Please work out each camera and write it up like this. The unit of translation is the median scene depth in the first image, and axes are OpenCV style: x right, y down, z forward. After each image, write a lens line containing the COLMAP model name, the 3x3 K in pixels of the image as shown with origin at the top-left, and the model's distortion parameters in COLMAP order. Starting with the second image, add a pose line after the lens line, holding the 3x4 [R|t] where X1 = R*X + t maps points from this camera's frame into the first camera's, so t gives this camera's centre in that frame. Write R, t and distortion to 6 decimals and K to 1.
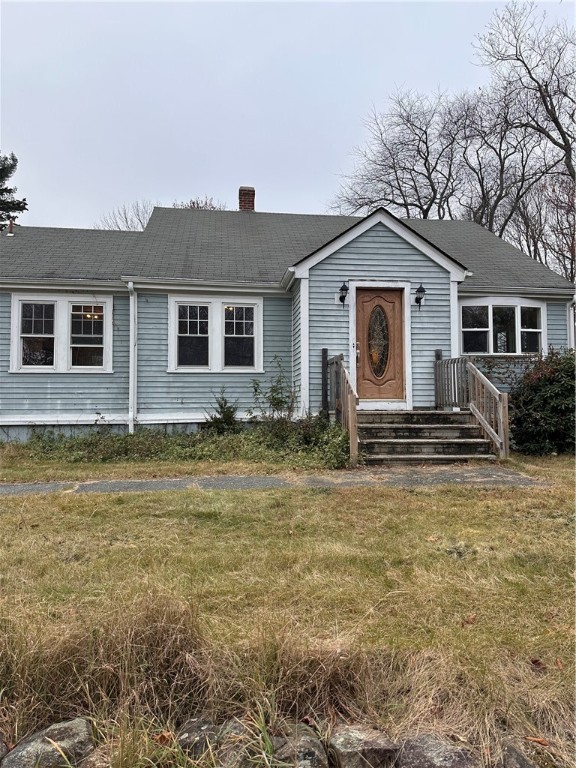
lens RADIAL K [[544.3, 0, 310.5], [0, 544.3, 383.3], [0, 0, 1]] dist [0.065547, -0.082900]
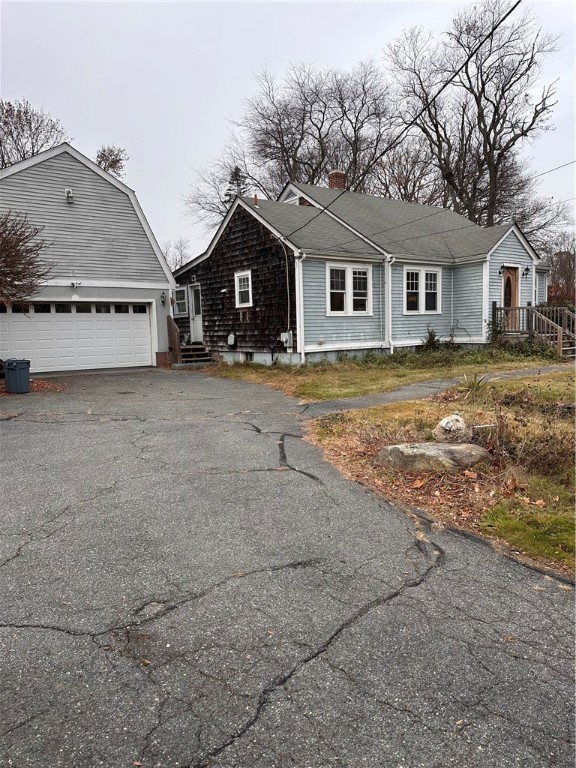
lens RADIAL K [[544.3, 0, 293.6], [0, 544.3, 387.1], [0, 0, 1]] dist [0.065547, -0.082900]
pose [[0.882781, -0.069293, 0.464647, -1.325946], [0.008641, 0.991290, 0.131416, -0.023096], [-0.469706, -0.111996, 0.875690, -0.280095]]
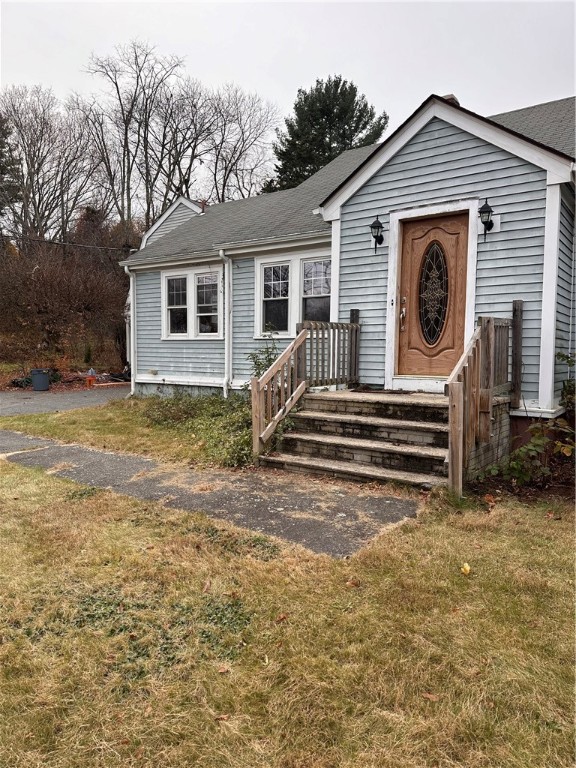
lens RADIAL K [[544.3, 0, 294.9], [0, 544.3, 385.3], [0, 0, 1]] dist [0.065547, -0.082900]
pose [[0.720694, 0.053268, -0.691204, 0.477835], [0.016204, 0.995477, 0.093613, -0.027227], [0.693064, -0.078666, 0.716571, 0.347610]]
